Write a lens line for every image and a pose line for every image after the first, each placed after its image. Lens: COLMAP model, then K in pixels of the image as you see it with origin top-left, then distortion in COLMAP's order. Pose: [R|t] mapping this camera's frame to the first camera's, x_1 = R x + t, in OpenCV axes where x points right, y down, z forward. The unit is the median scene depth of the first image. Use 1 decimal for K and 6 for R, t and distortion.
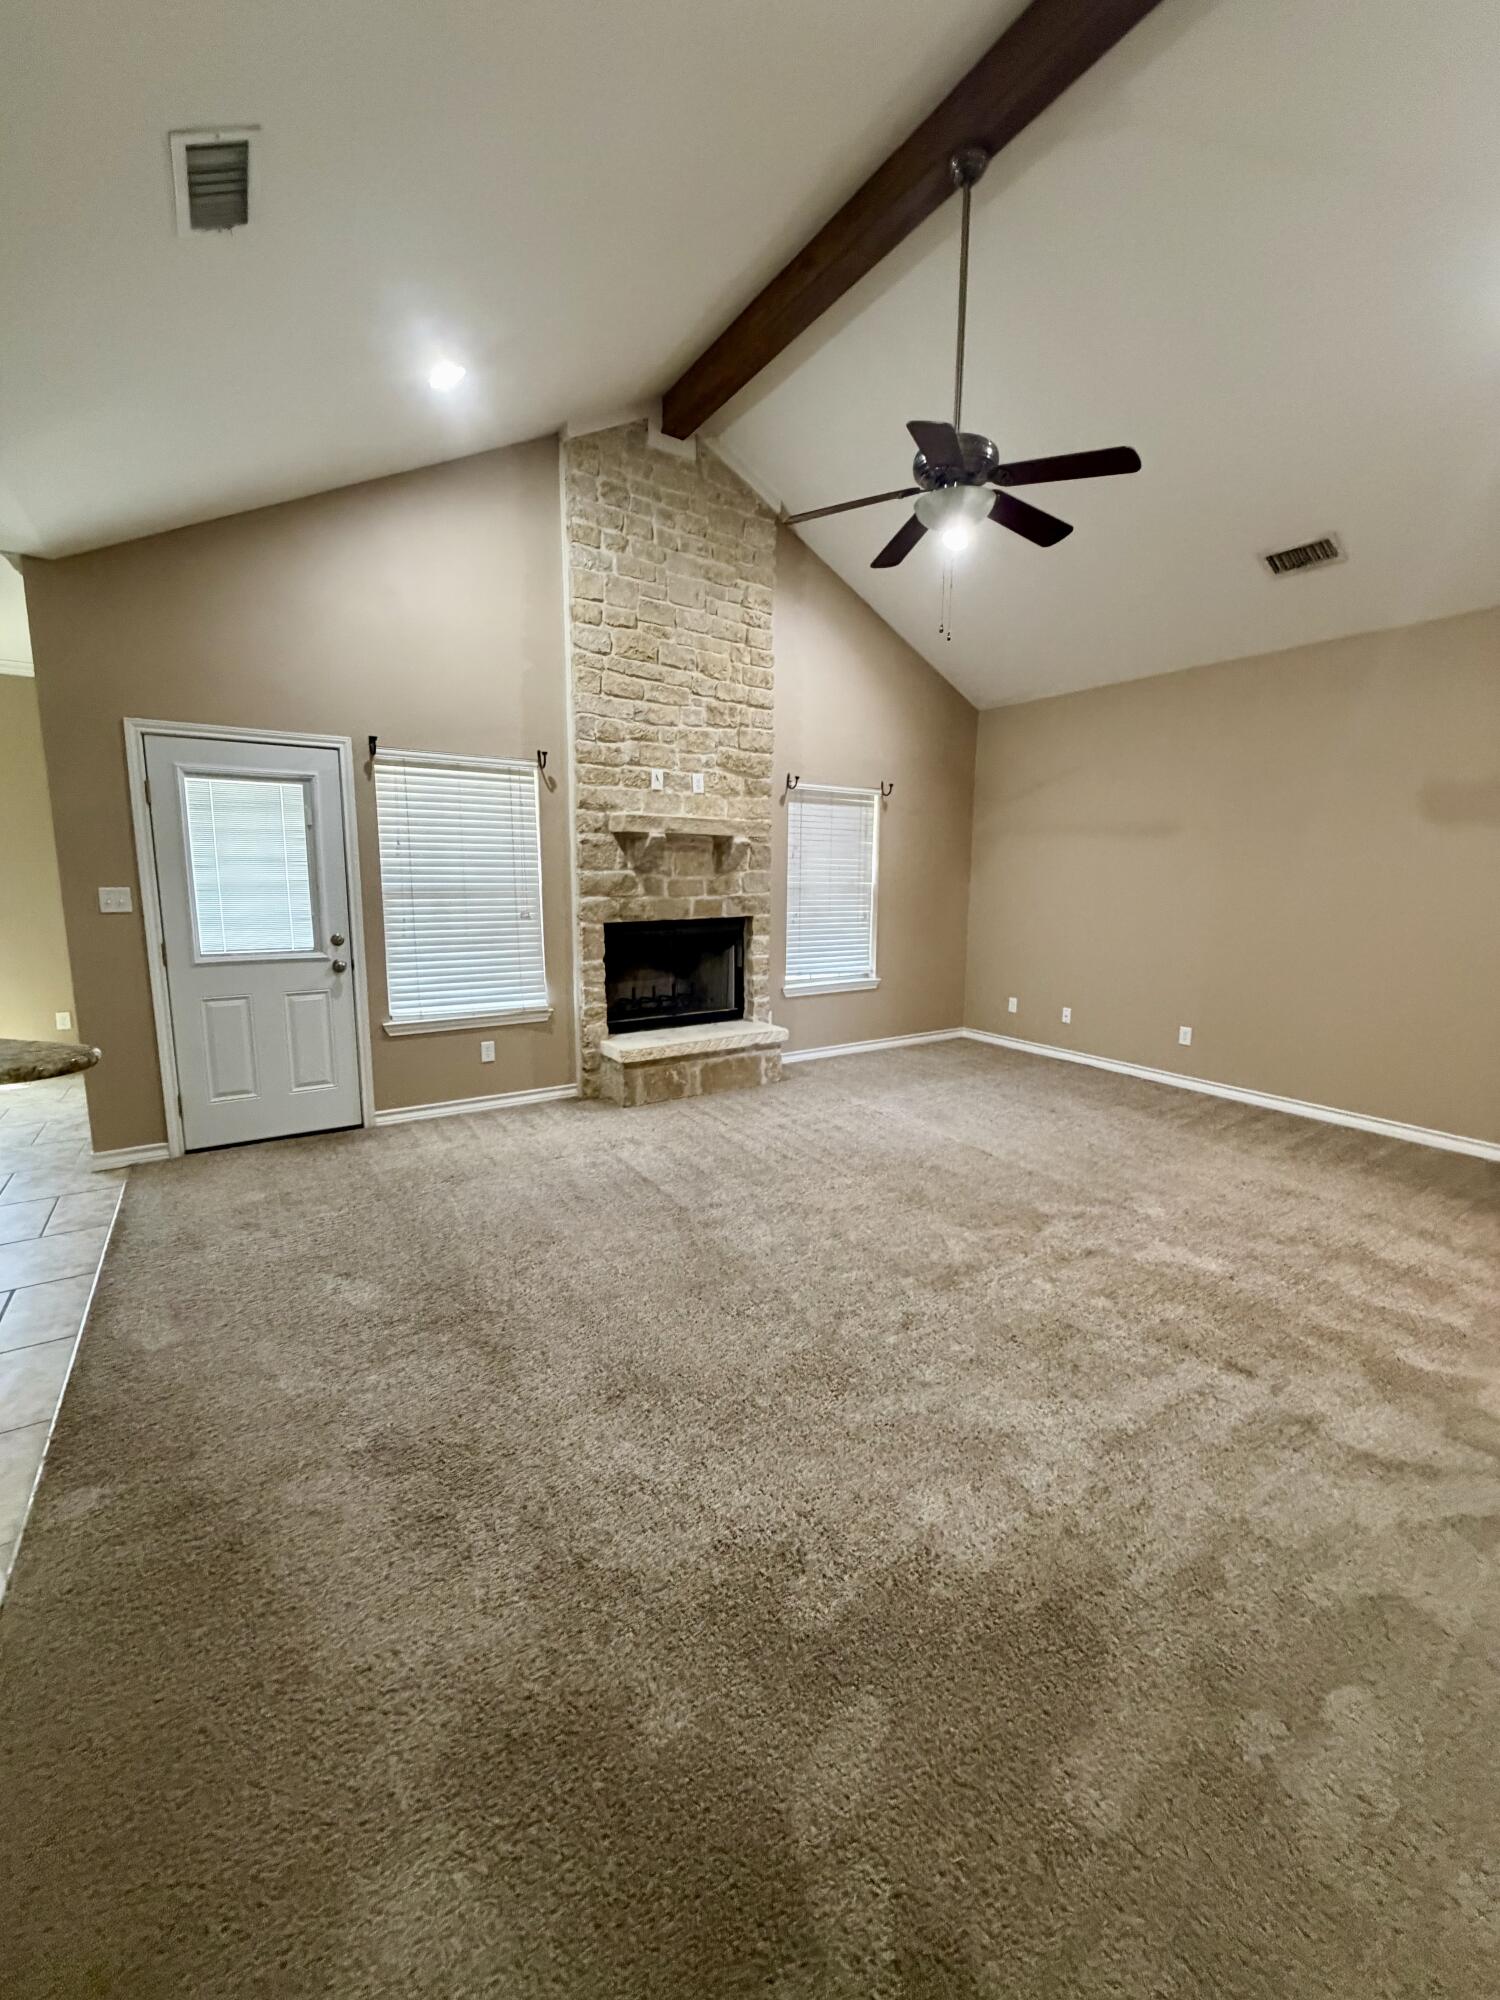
lens RADIAL K [[799.2, 0, 748.9], [0, 799.2, 991.4], [0, 0, 1]] dist [-0.000052, 0.000138]
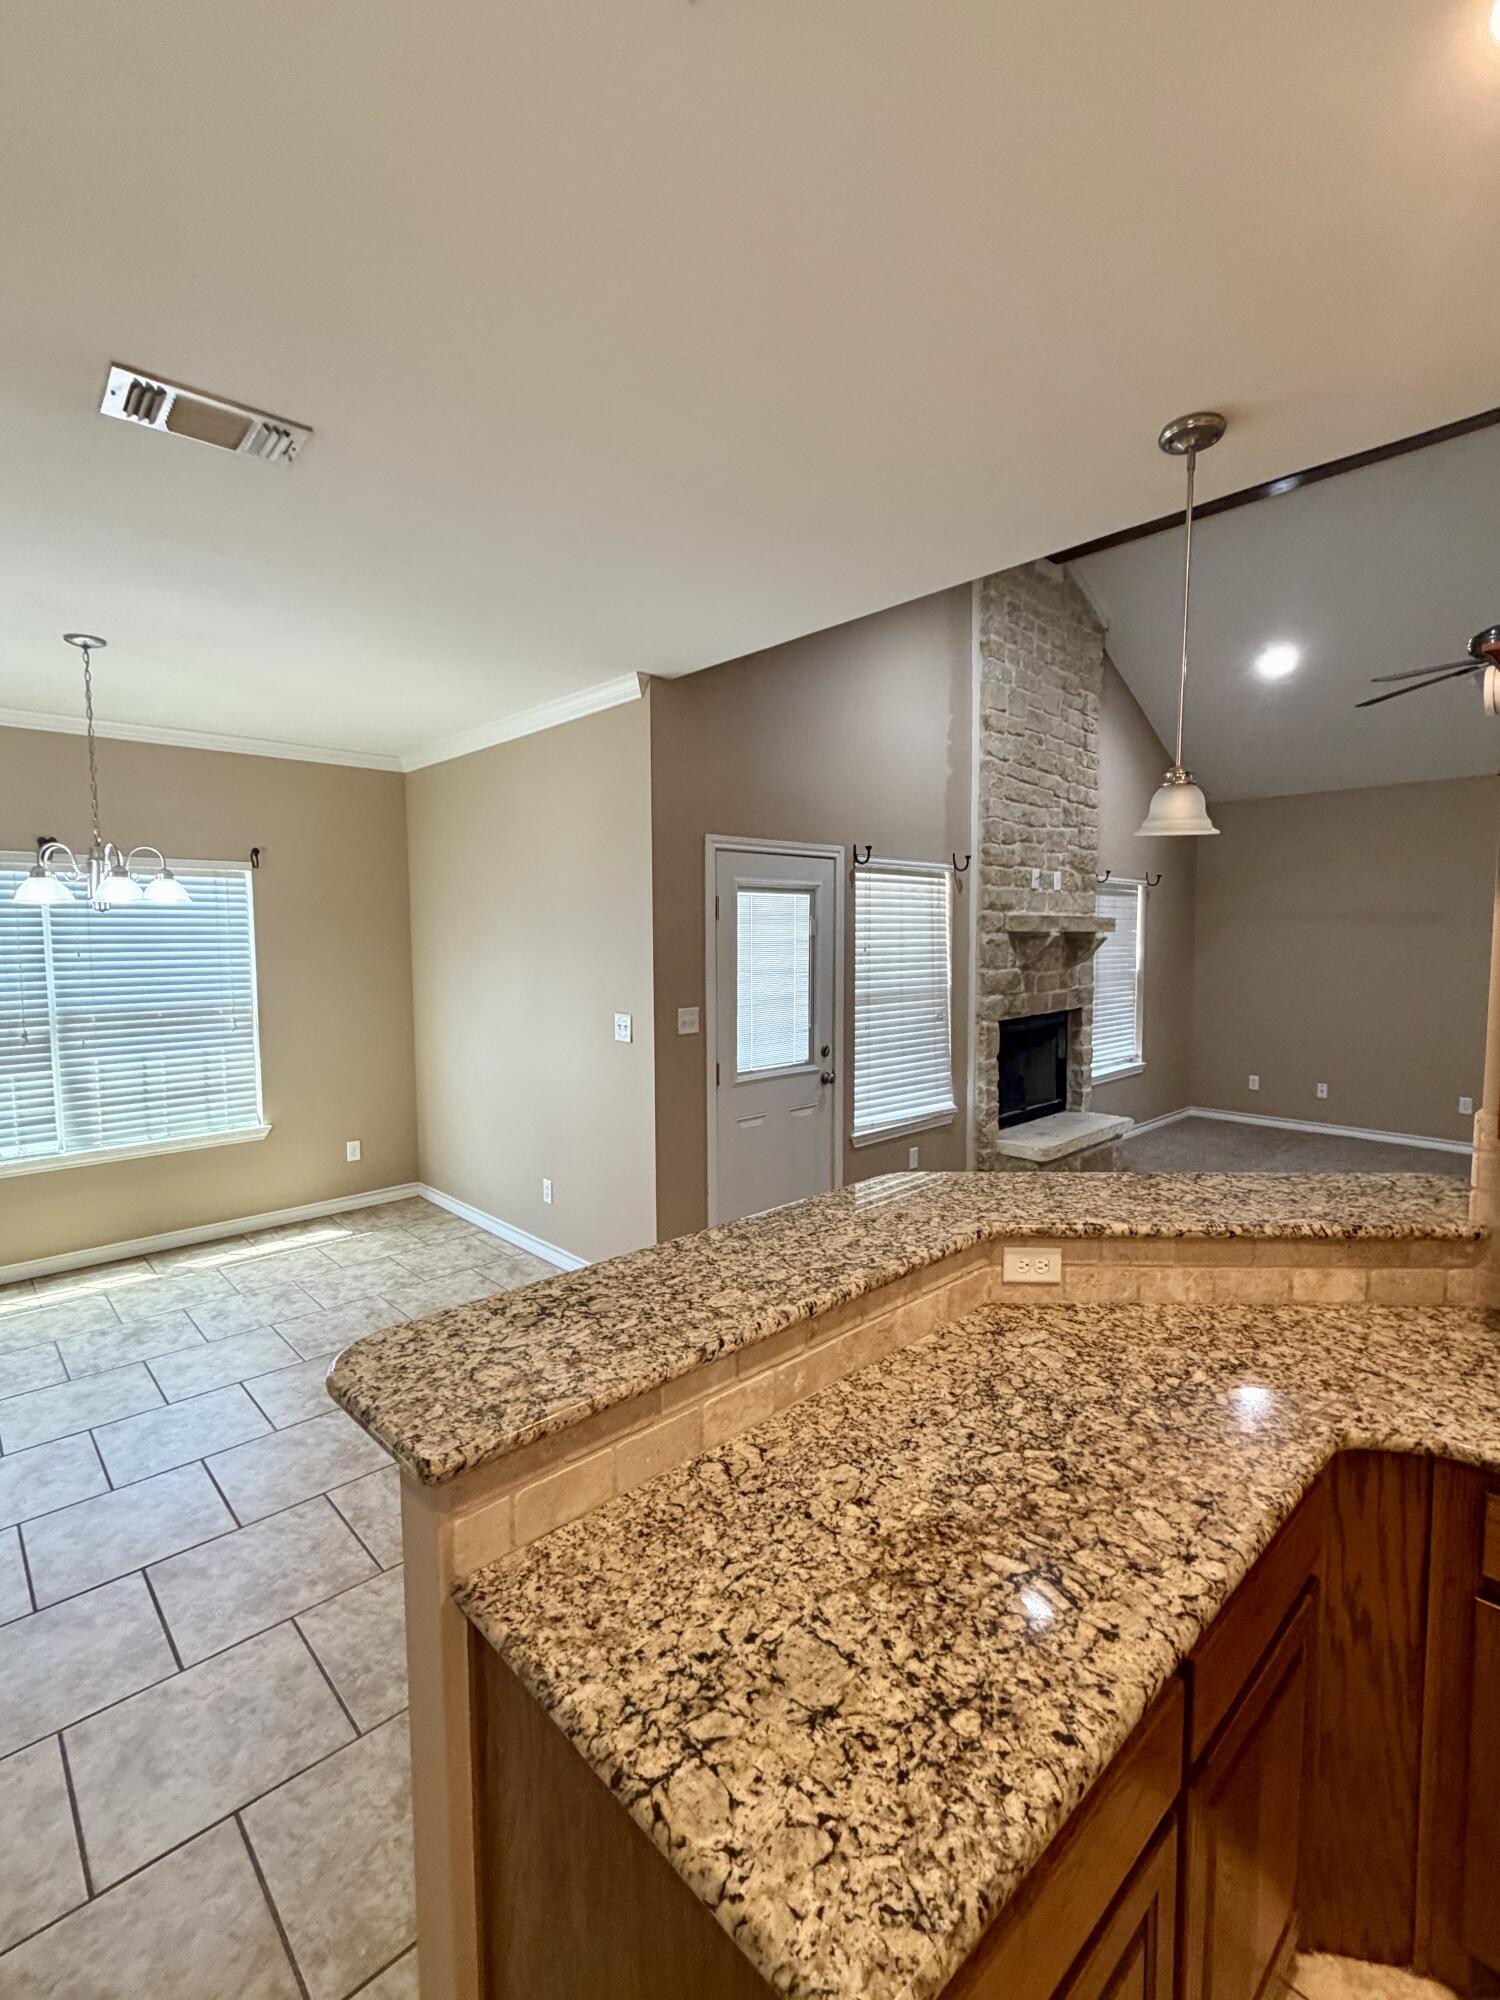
lens RADIAL K [[898.8, 0, 750.0], [0, 898.8, 1000.0], [0, 0, 1]] dist [0.001065, 0.000013]
pose [[0.984338, -0.027570, 0.174123, -0.672369], [0.040471, 0.996656, -0.070981, -0.044089], [-0.171583, 0.076916, 0.982162, -0.052398]]
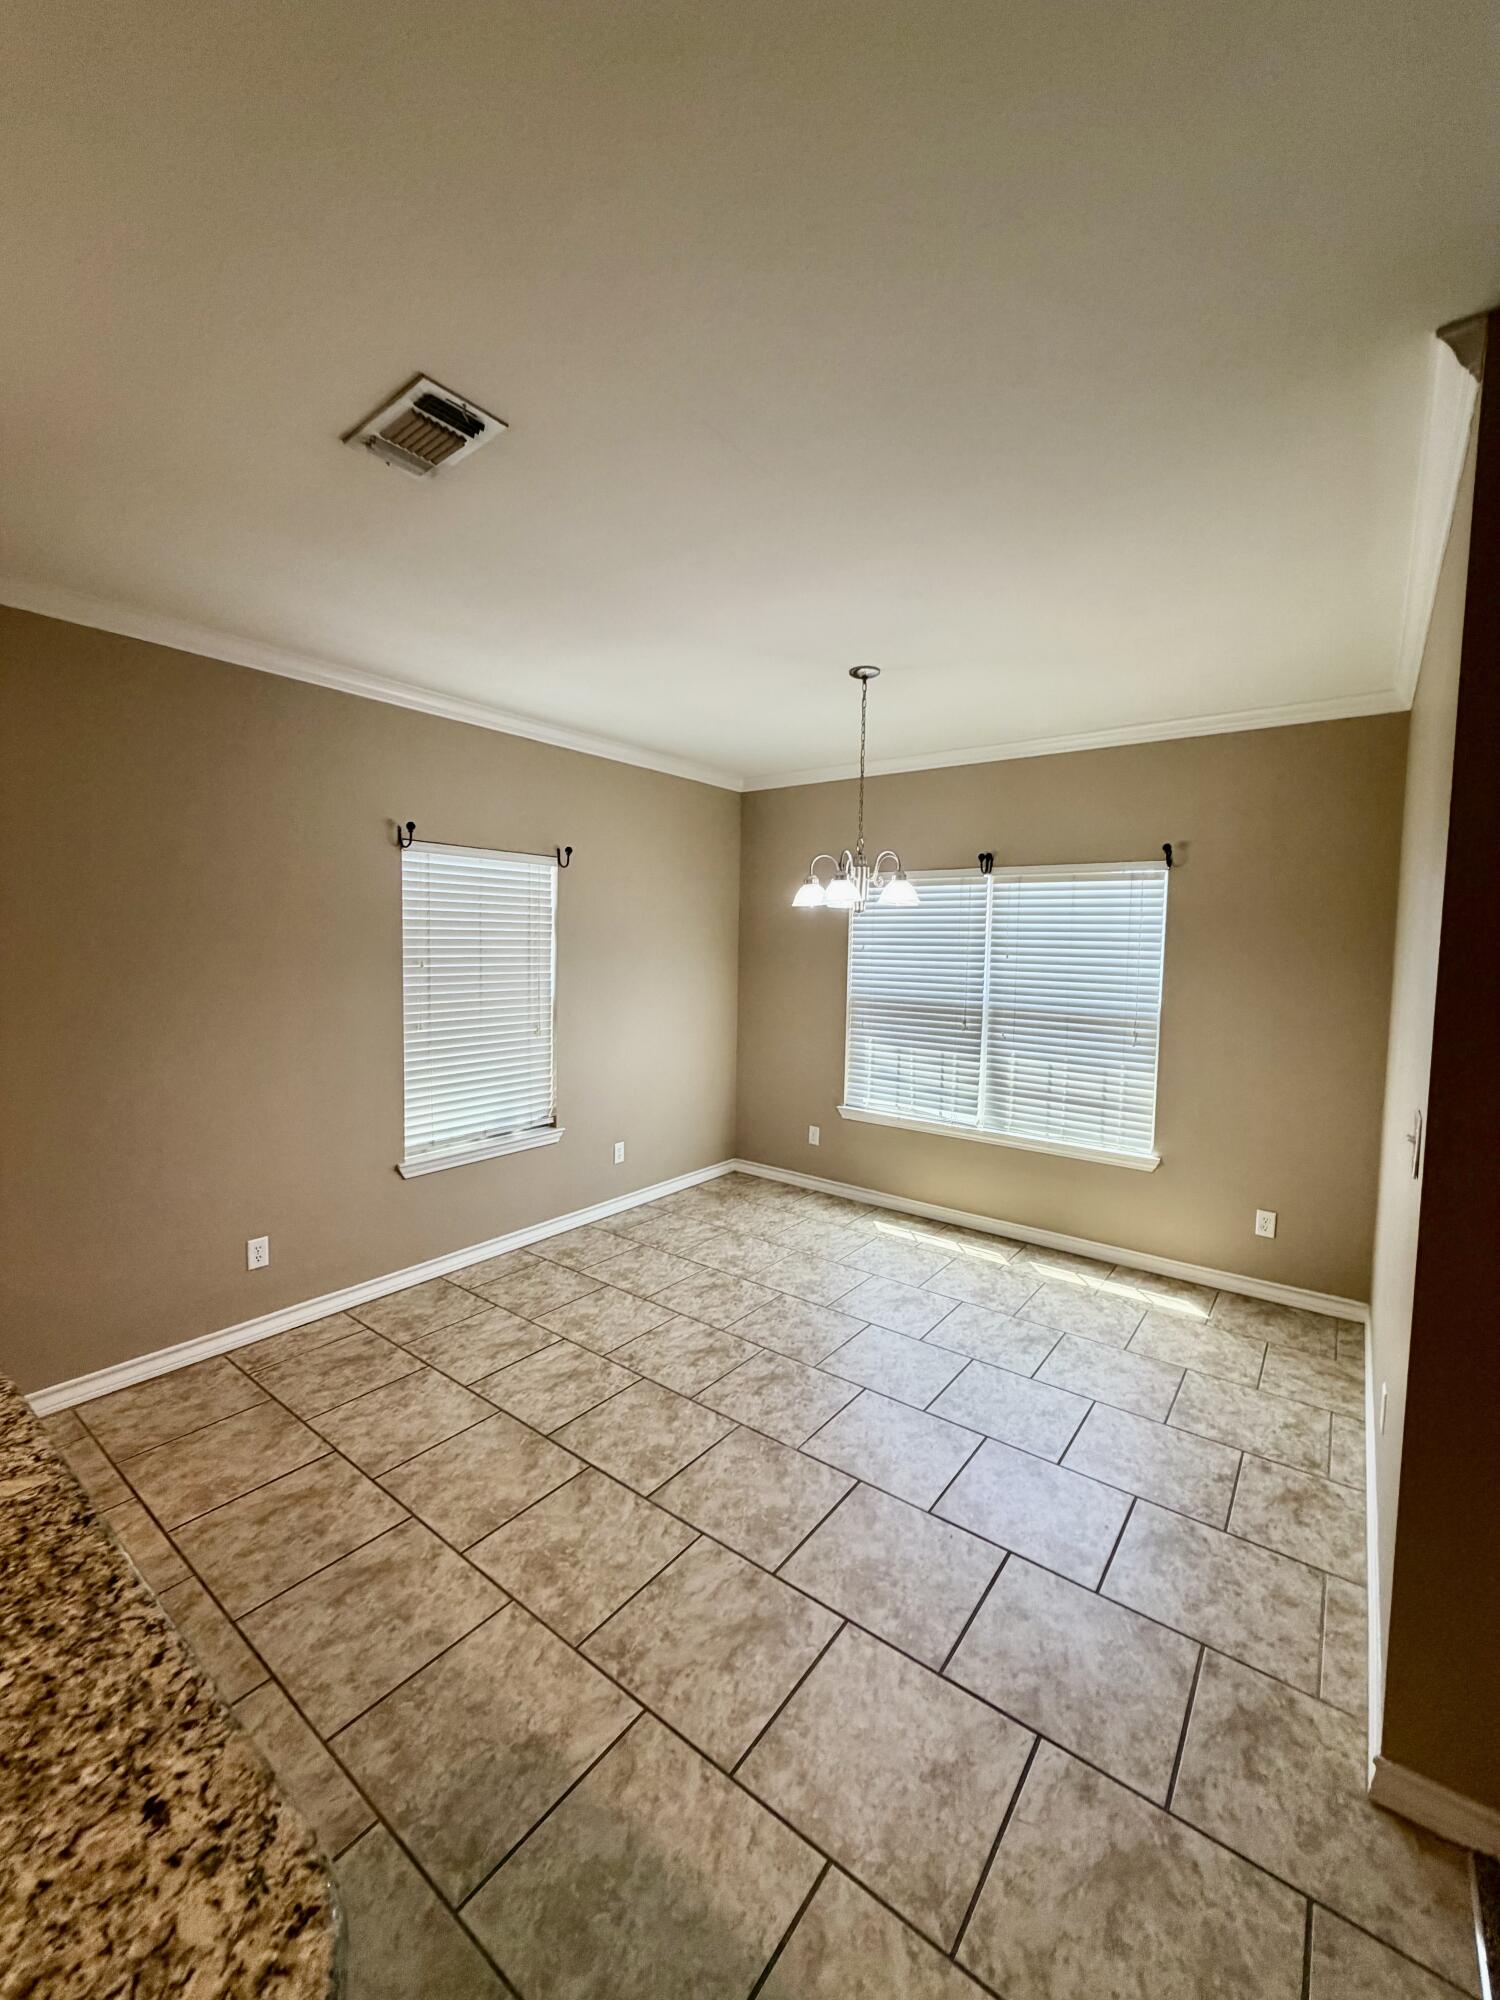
lens RADIAL K [[799.2, 0, 748.9], [0, 799.2, 991.4], [0, 0, 1]] dist [-0.000052, 0.000138]
pose [[0.335520, 0.059207, -0.940171, -0.427517], [-0.160546, 0.987016, 0.004863, -0.100593], [0.928252, 0.149310, 0.340669, 0.382350]]
